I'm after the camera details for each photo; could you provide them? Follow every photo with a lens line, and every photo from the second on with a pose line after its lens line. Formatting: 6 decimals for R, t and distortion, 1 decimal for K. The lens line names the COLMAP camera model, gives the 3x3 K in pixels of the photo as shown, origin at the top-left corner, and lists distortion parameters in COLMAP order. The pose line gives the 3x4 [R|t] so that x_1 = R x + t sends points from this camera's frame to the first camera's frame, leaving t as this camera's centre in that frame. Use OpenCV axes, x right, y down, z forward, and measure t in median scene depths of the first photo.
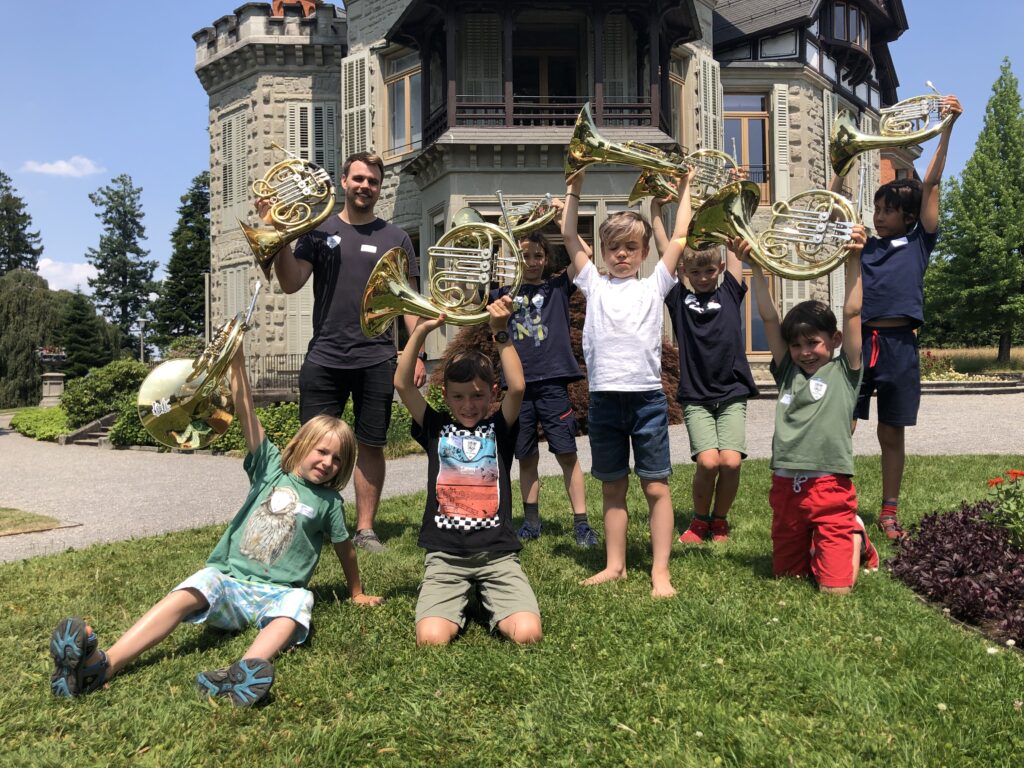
lens RADIAL K [[854.0, 0, 515.4], [0, 854.0, 383.5], [0, 0, 1]] dist [0.009812, -0.026674]
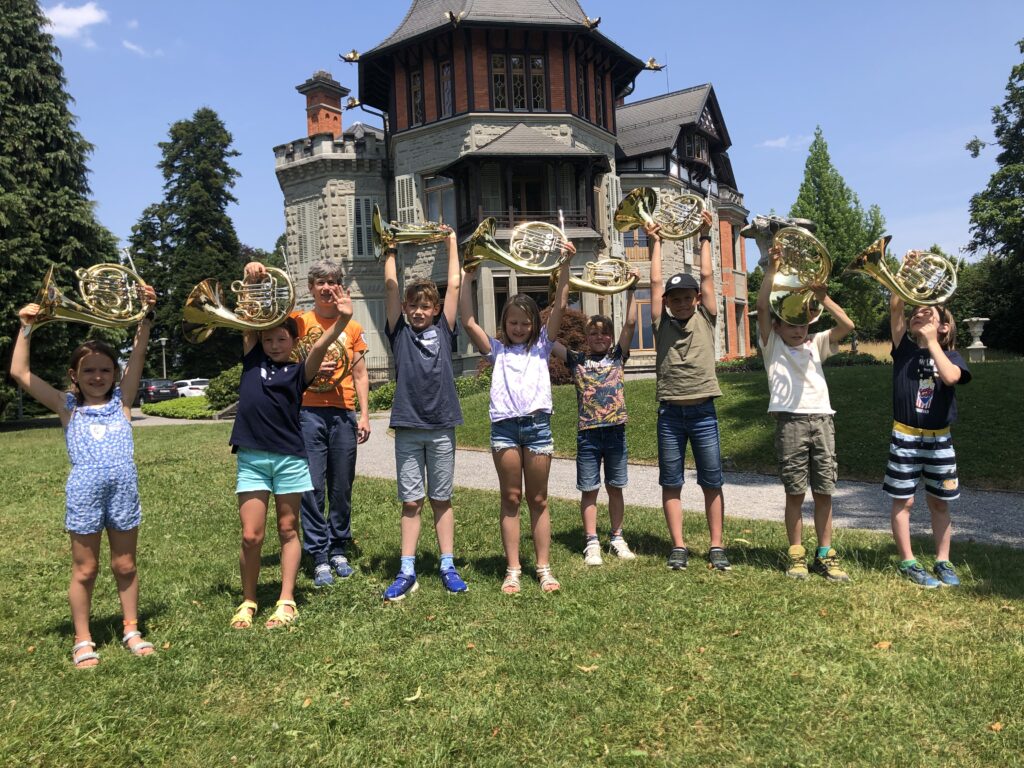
lens RADIAL K [[854.0, 0, 510.1], [0, 854.0, 384.3], [0, 0, 1]] dist [0.009812, -0.026674]
pose [[0.991860, -0.031240, 0.123439, -0.174939], [0.032346, 0.999452, -0.006970, 0.032355], [-0.123154, 0.010906, 0.992328, -0.569969]]
